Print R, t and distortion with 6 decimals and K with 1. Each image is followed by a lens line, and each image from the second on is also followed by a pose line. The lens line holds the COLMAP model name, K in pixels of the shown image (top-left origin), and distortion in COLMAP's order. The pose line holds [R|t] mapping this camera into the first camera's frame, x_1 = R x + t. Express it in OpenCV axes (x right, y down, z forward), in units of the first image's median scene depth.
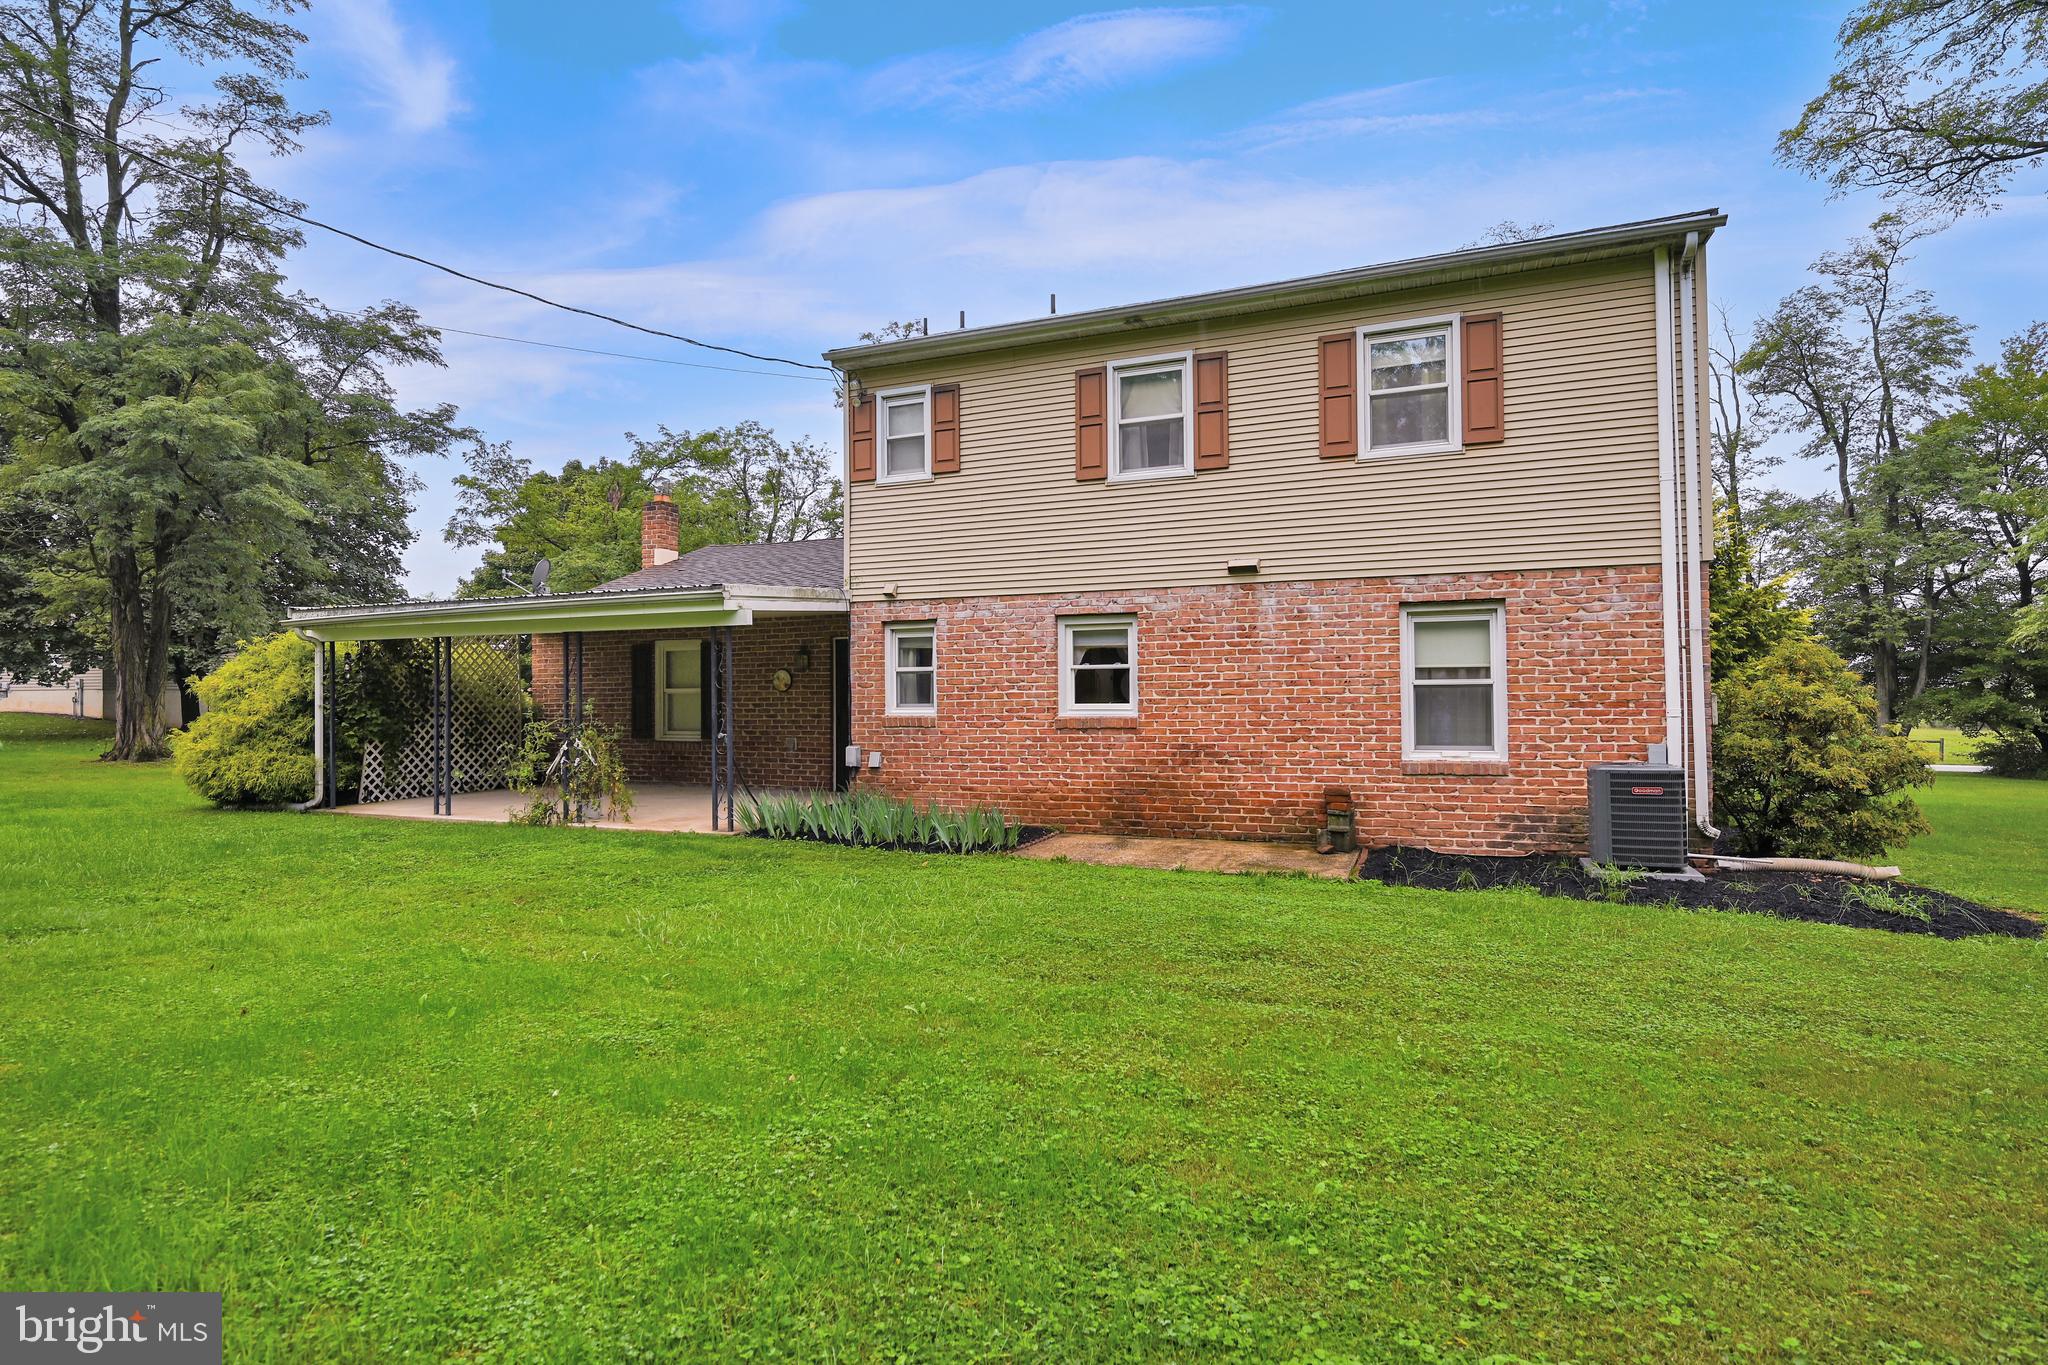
lens RADIAL K [[1017.1, 0, 1024.0], [0, 1017.1, 682.5], [0, 0, 1]] dist [0.000764, 0.000419]
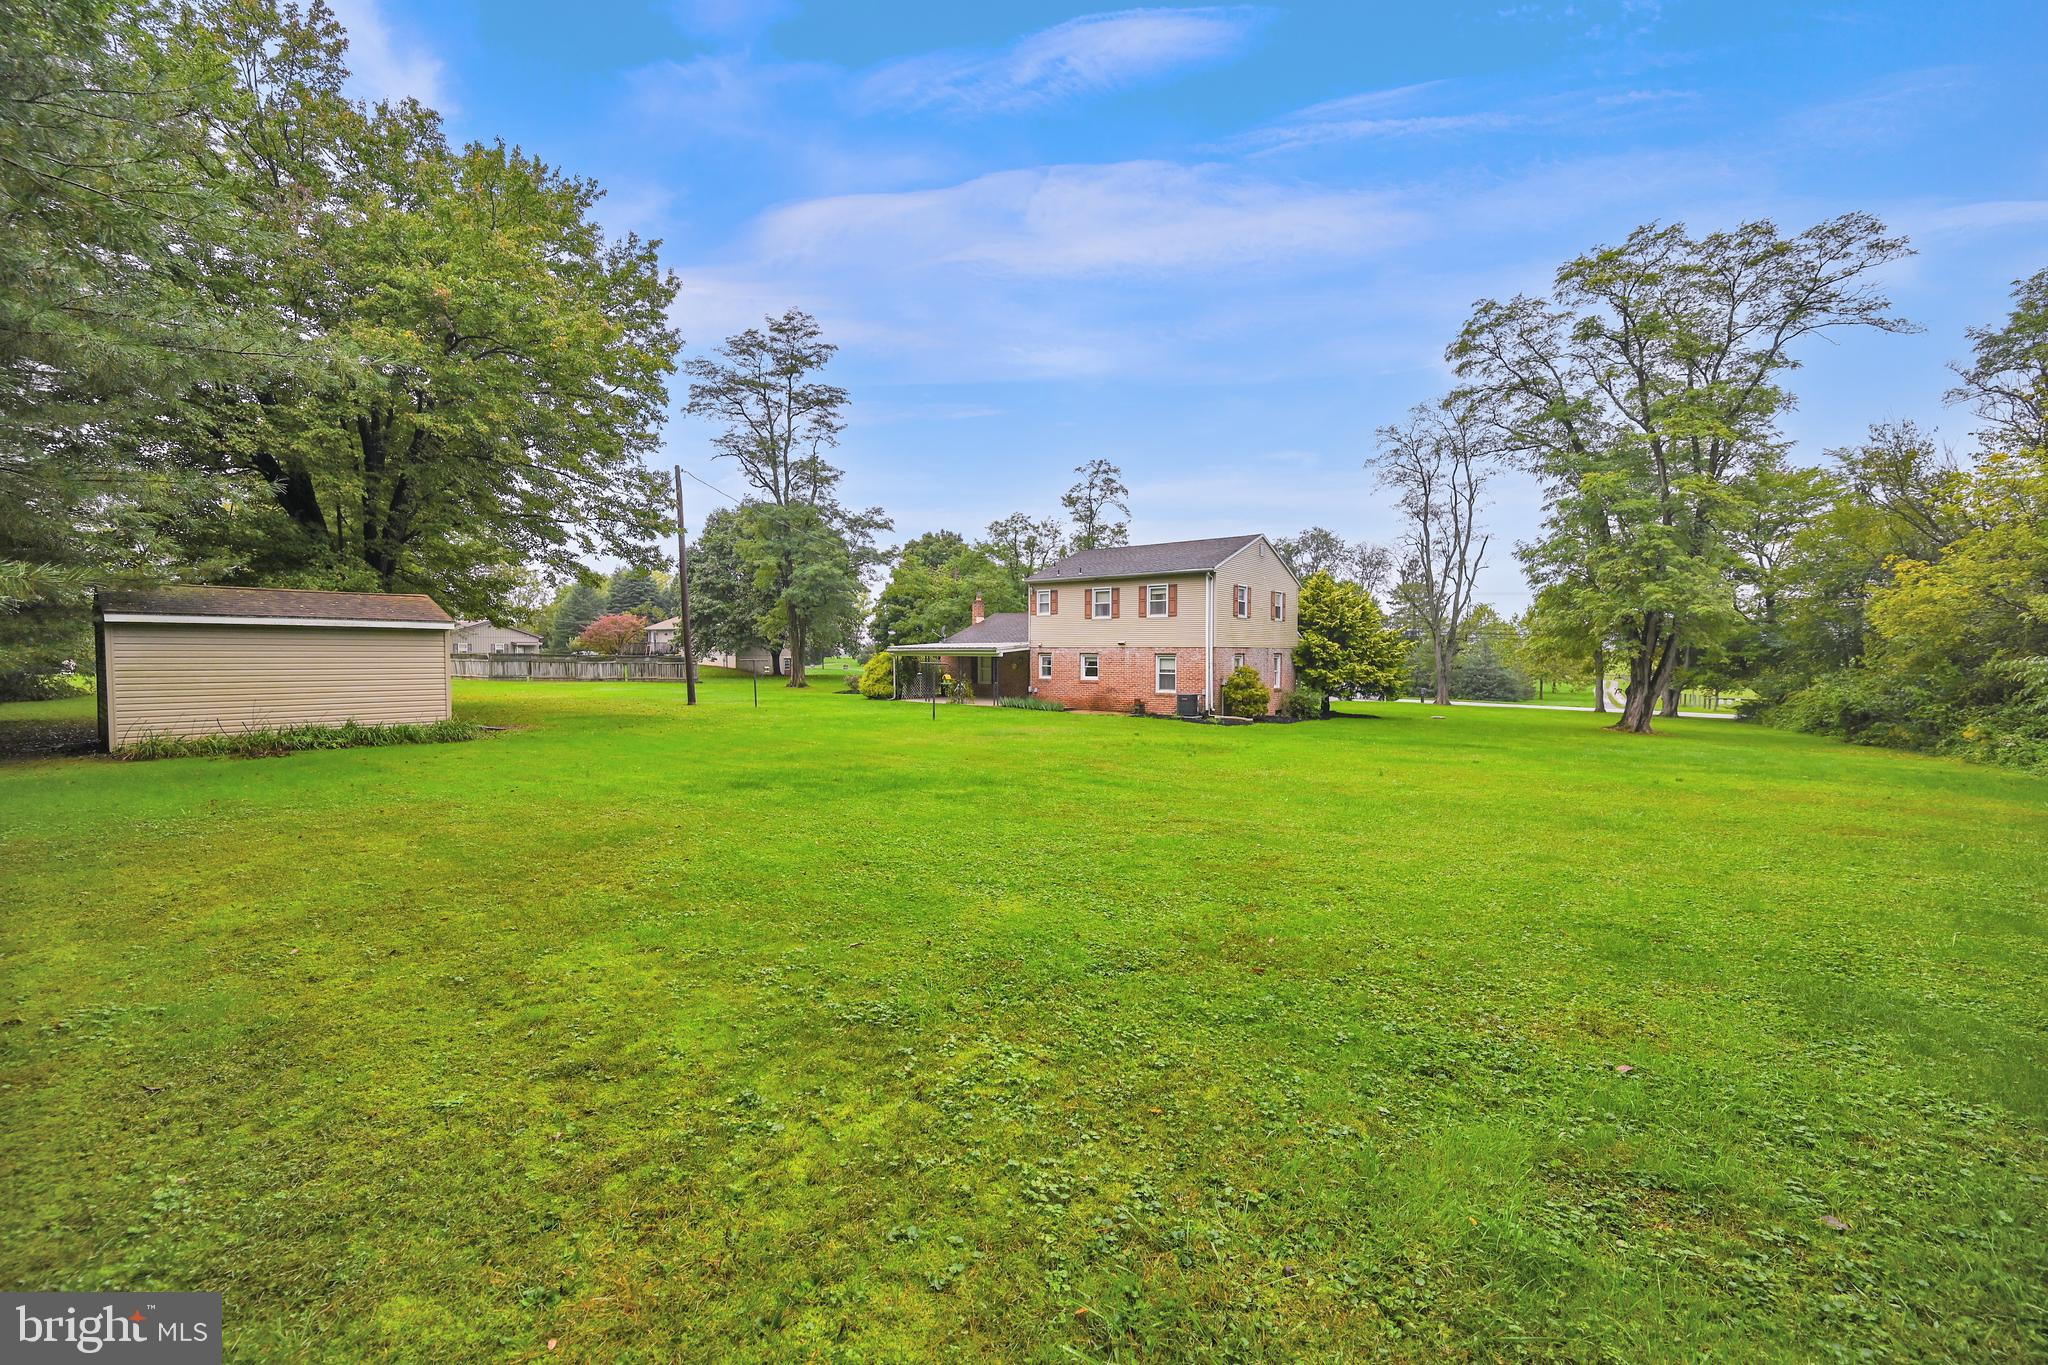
lens RADIAL K [[821.2, 0, 1024.0], [0, 821.2, 682.5], [0, 0, 1]] dist [0.000307, 0.000070]
pose [[0.963563, 0.019158, -0.266796, 0.620194], [-0.005454, 0.998632, 0.052013, -0.109505], [0.267427, -0.048663, 0.962348, -1.920925]]
